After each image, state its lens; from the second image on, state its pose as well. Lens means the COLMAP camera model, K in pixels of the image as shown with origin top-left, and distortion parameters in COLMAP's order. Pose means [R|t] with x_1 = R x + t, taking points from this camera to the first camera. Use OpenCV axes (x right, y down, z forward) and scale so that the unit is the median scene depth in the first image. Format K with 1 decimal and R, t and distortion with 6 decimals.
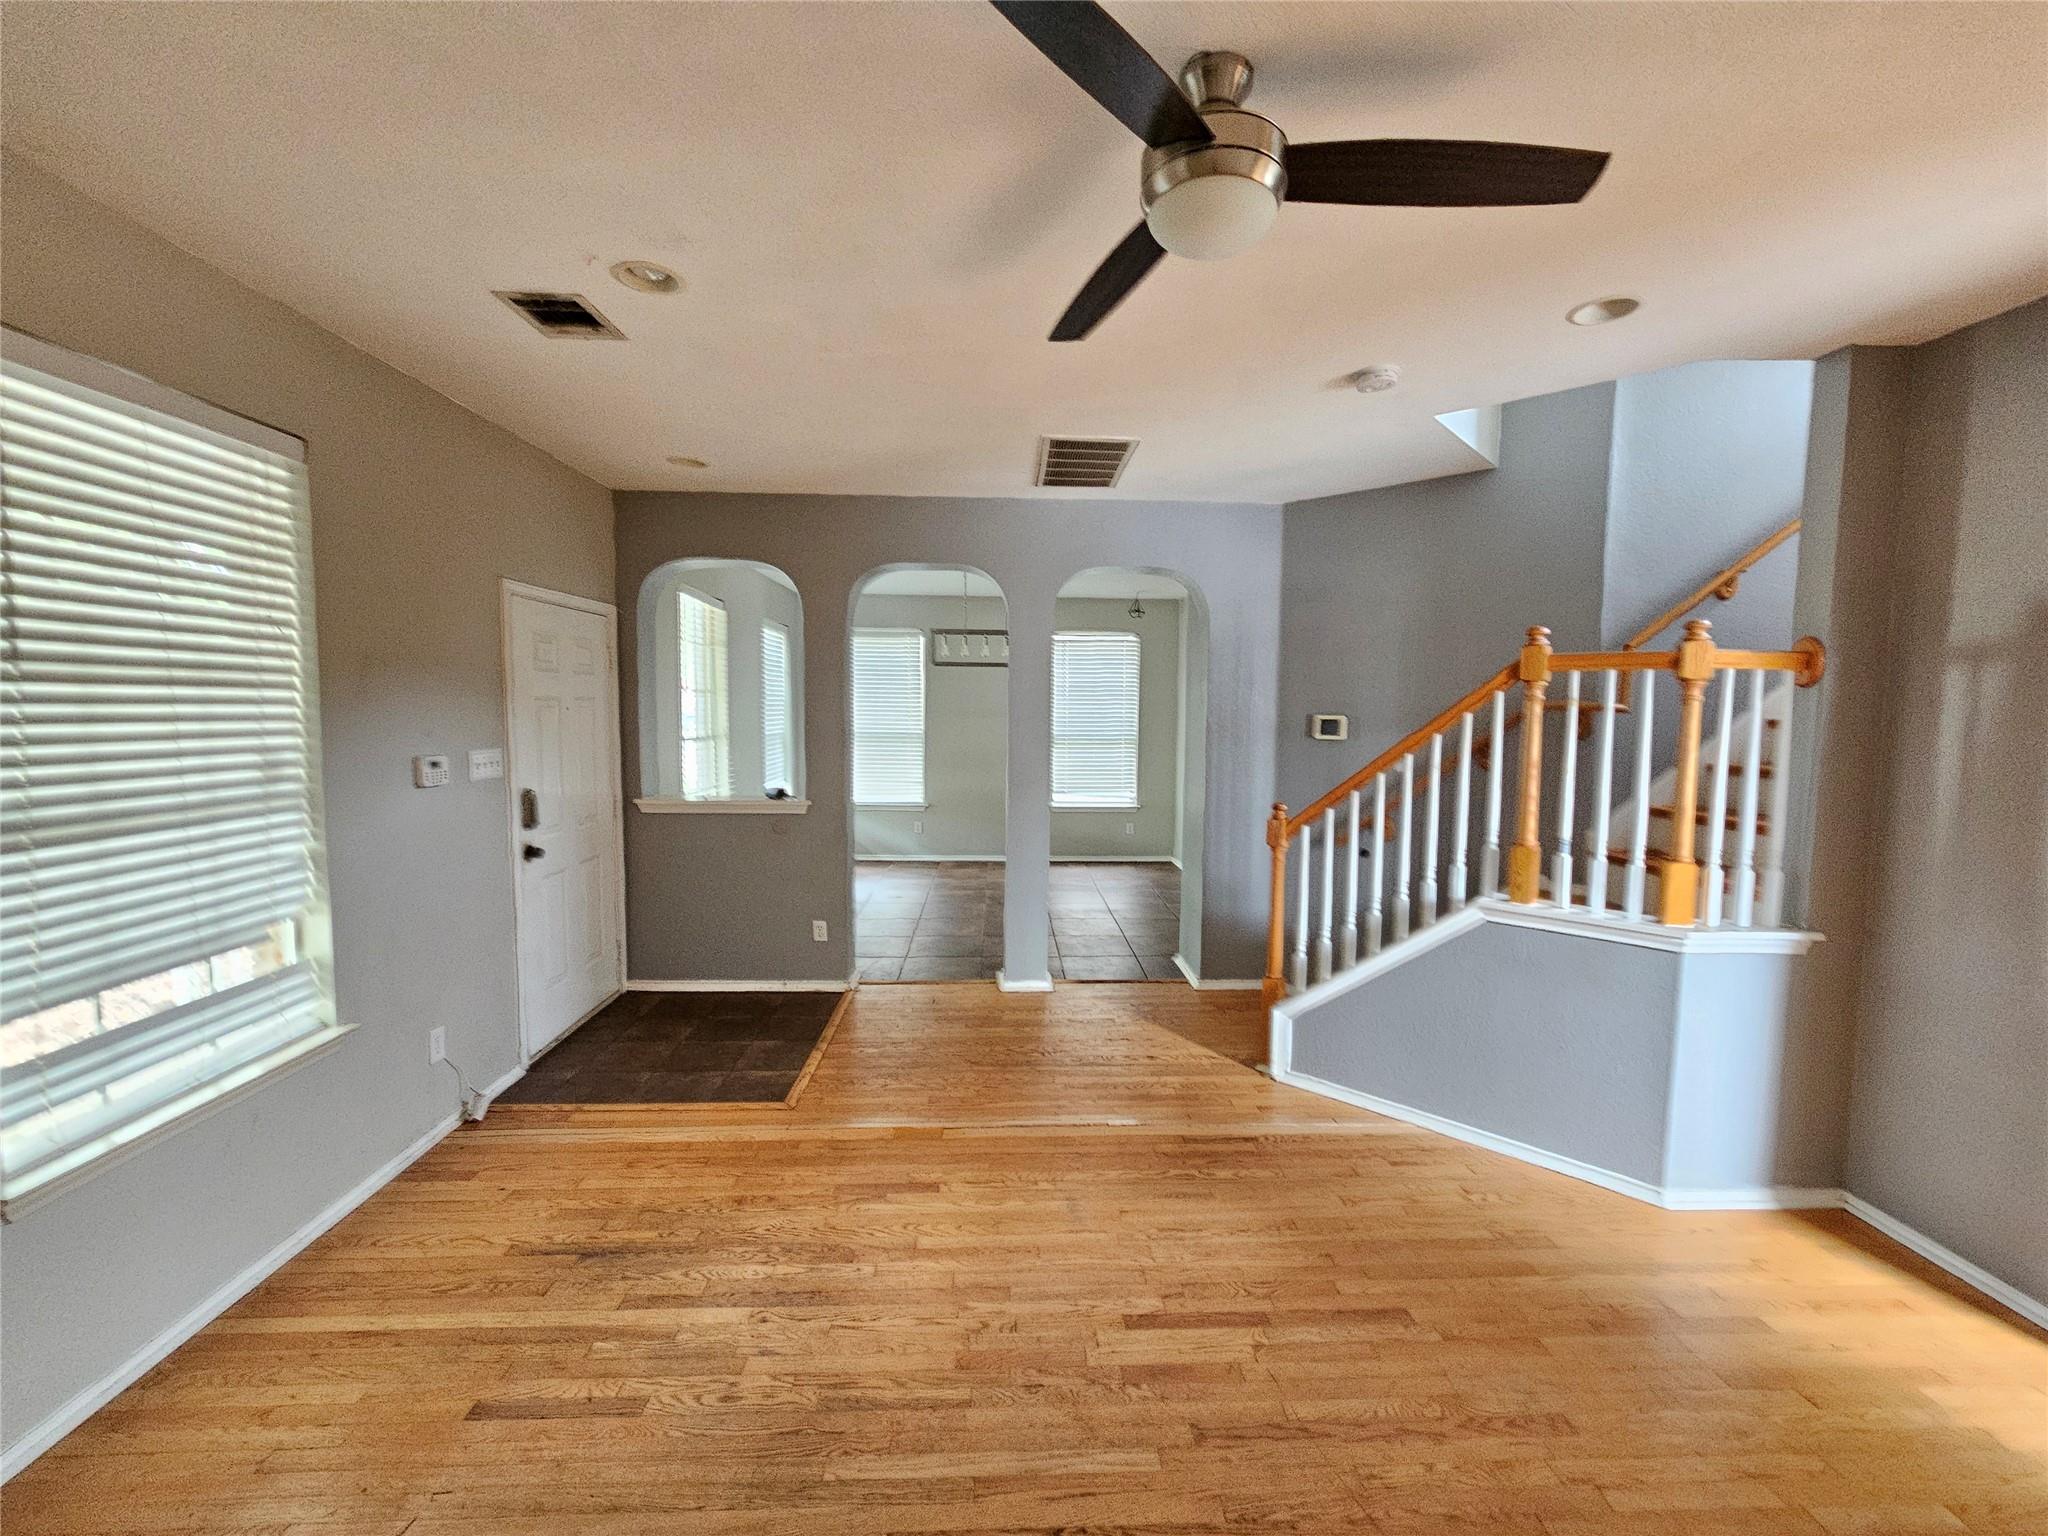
lens RADIAL K [[845.0, 0, 1030.5], [0, 845.0, 774.6], [0, 0, 1]] dist [-0.001754, 0.000618]
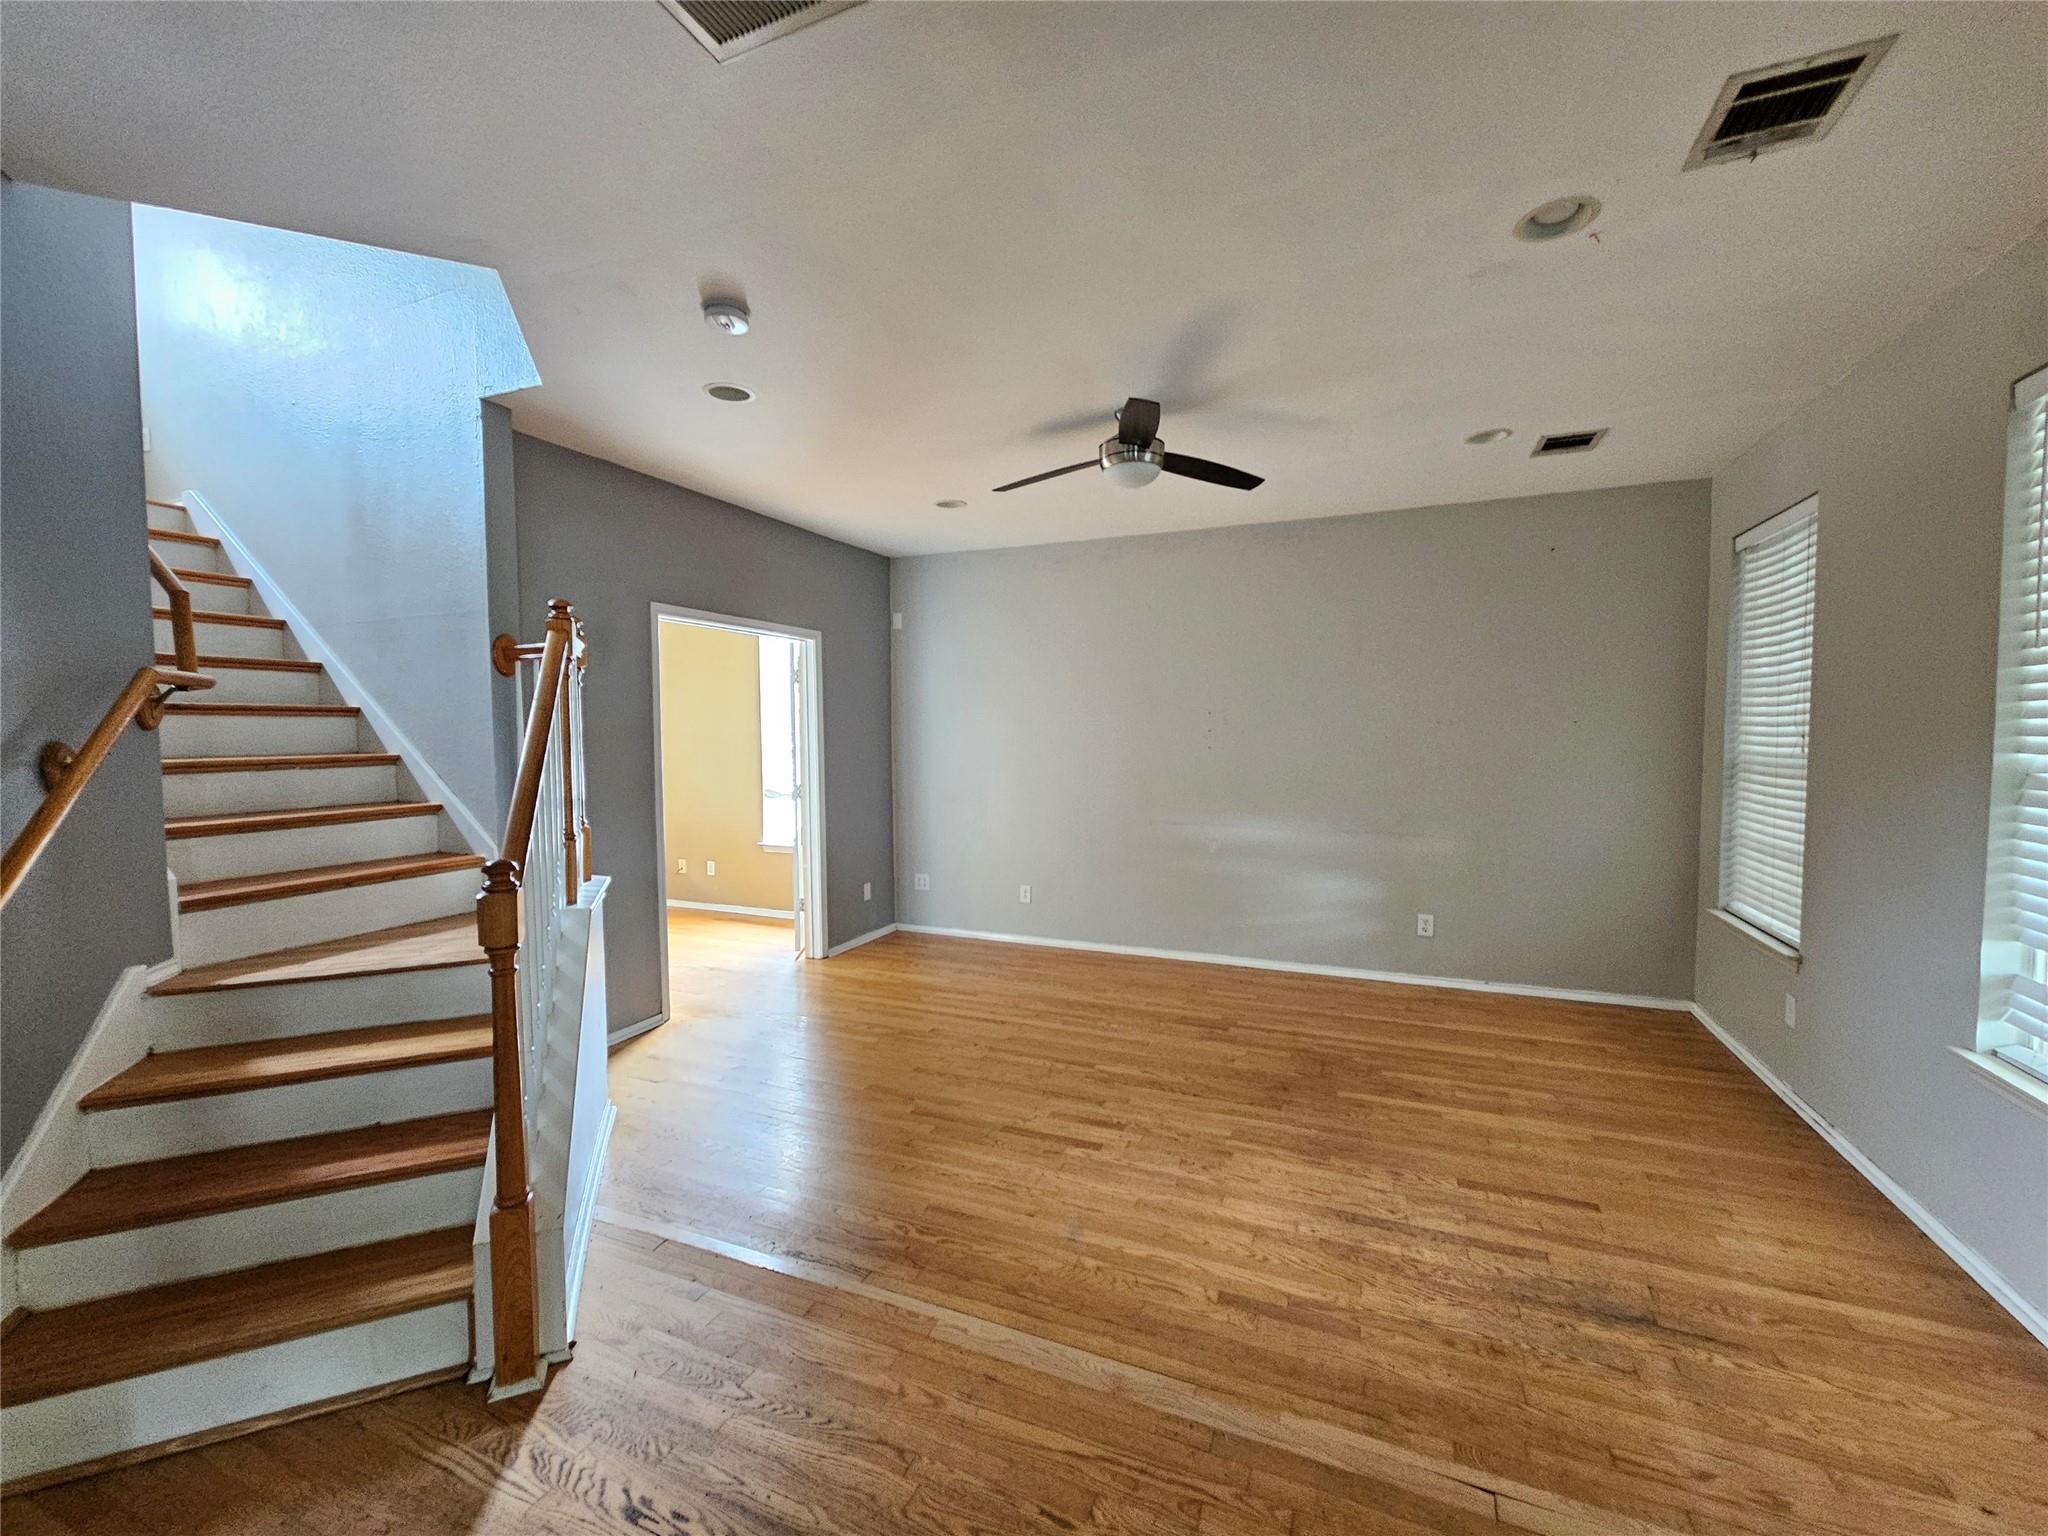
lens RADIAL K [[839.0, 0, 1032.1], [0, 839.0, 770.5], [0, 0, 1]] dist [-0.002095, 0.000417]
pose [[-0.904206, -0.027504, 0.426211, -0.270566], [0.030558, 0.991201, 0.128791, -0.097361], [-0.426003, 0.129478, -0.895409, 1.712678]]
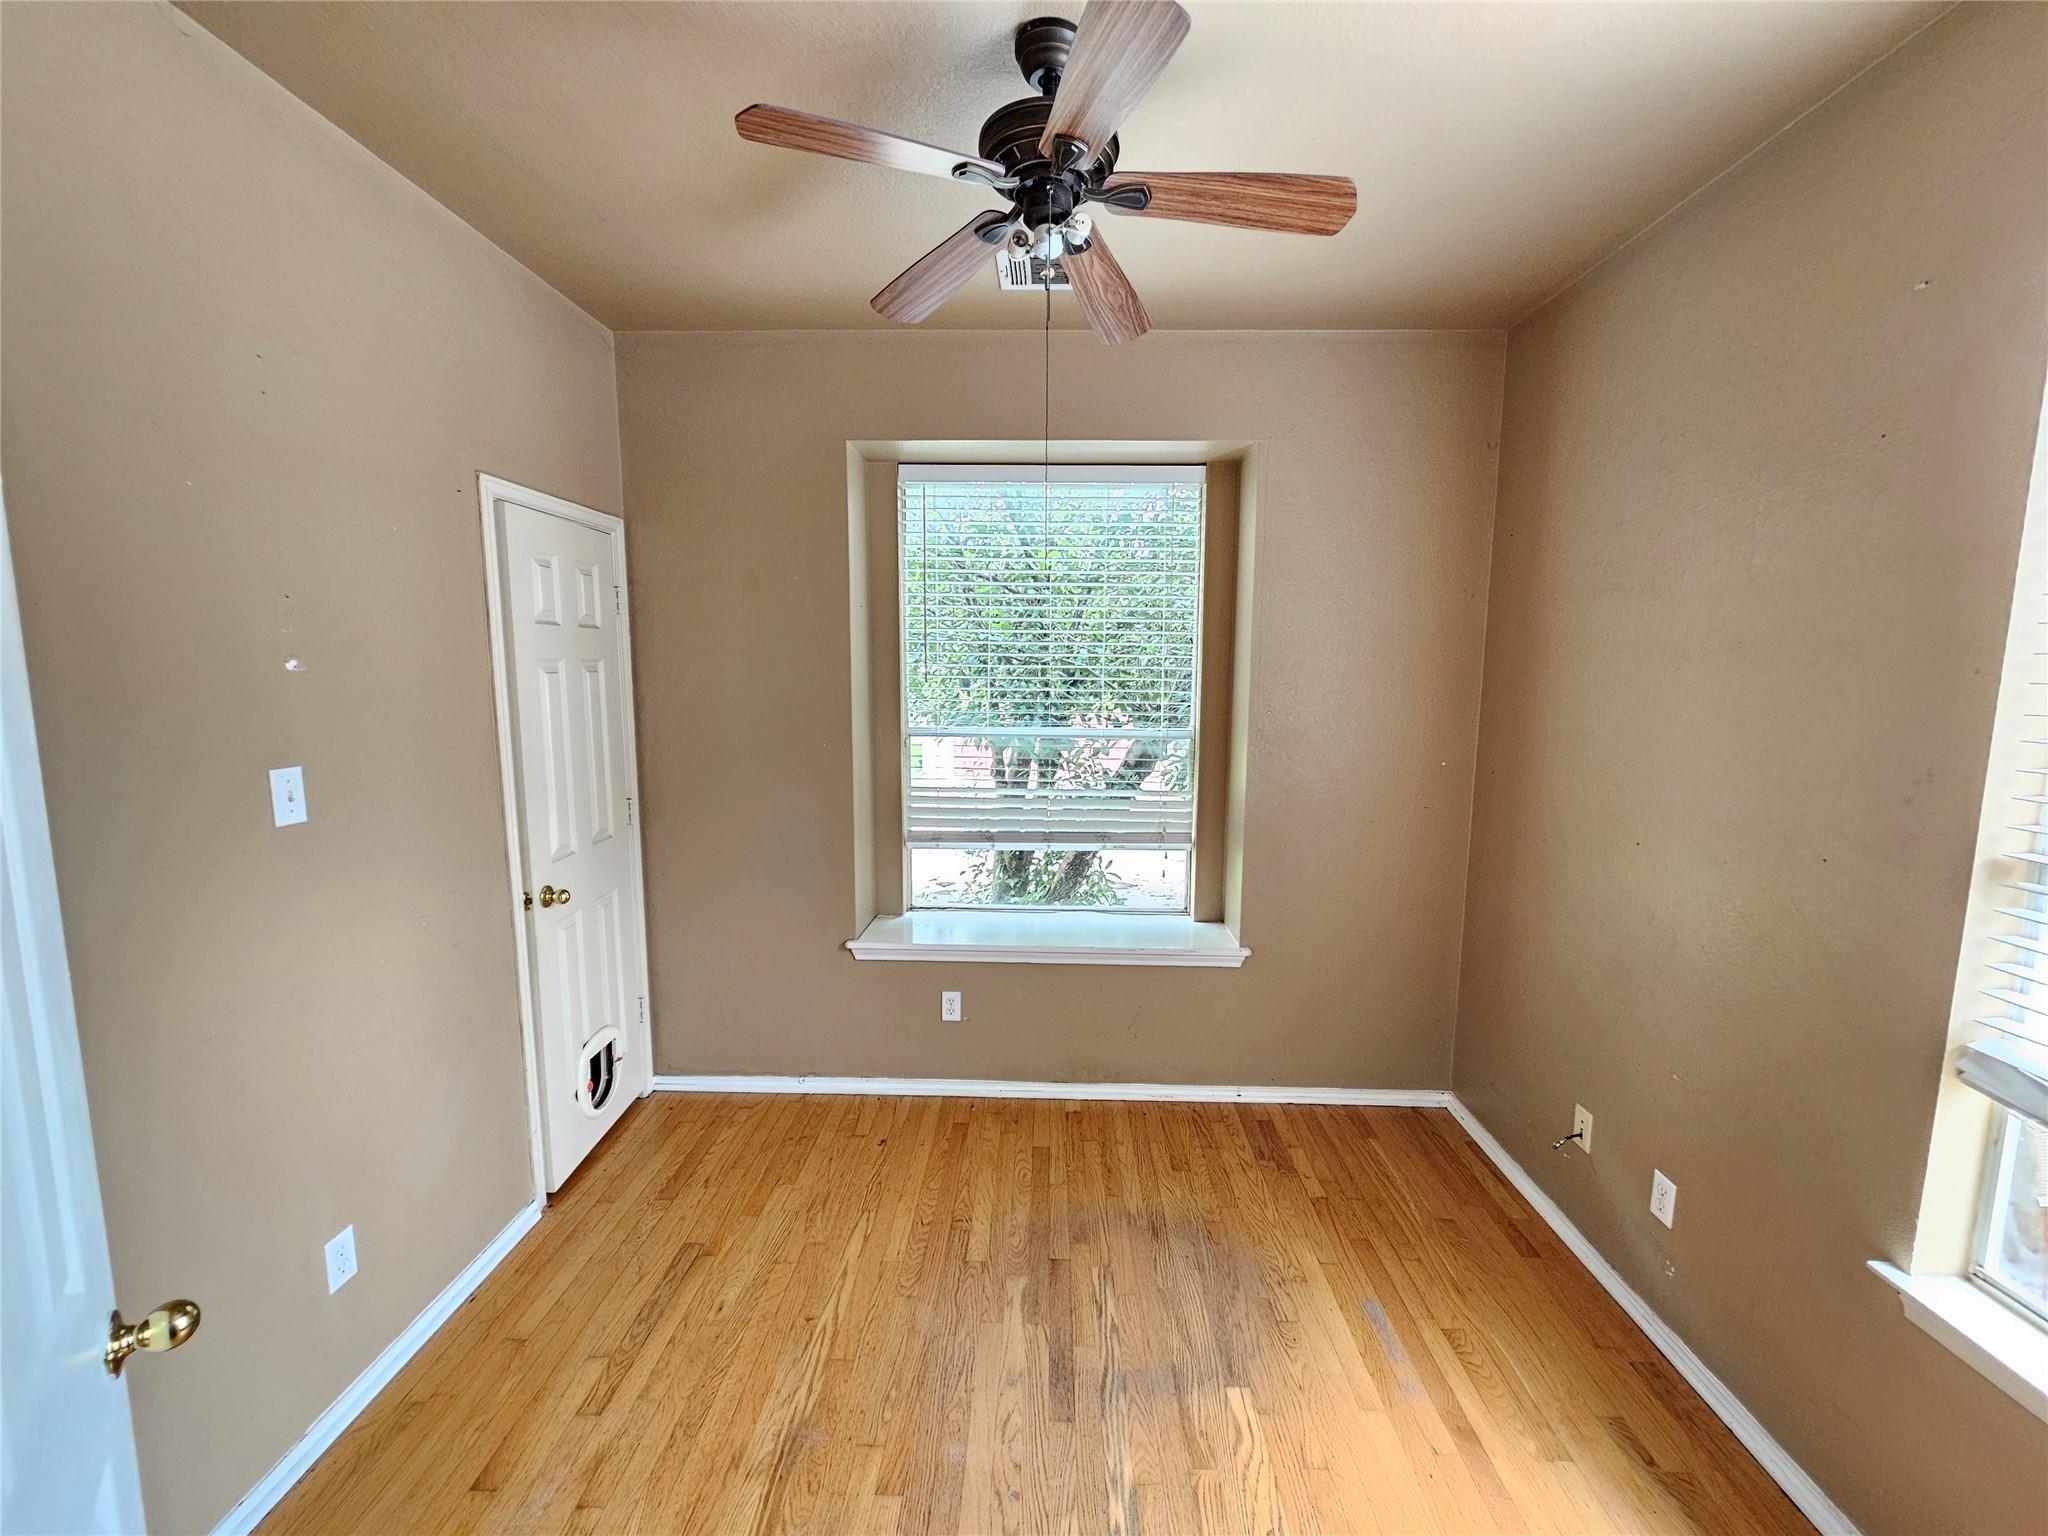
lens RADIAL K [[839.0, 0, 1032.1], [0, 839.0, 770.5], [0, 0, 1]] dist [-0.002095, 0.000417]
pose [[0.064710, -0.135552, 0.988655, 0.929928], [0.077422, 0.988427, 0.130453, -0.033902], [-0.994896, 0.068102, 0.074456, 0.397353]]
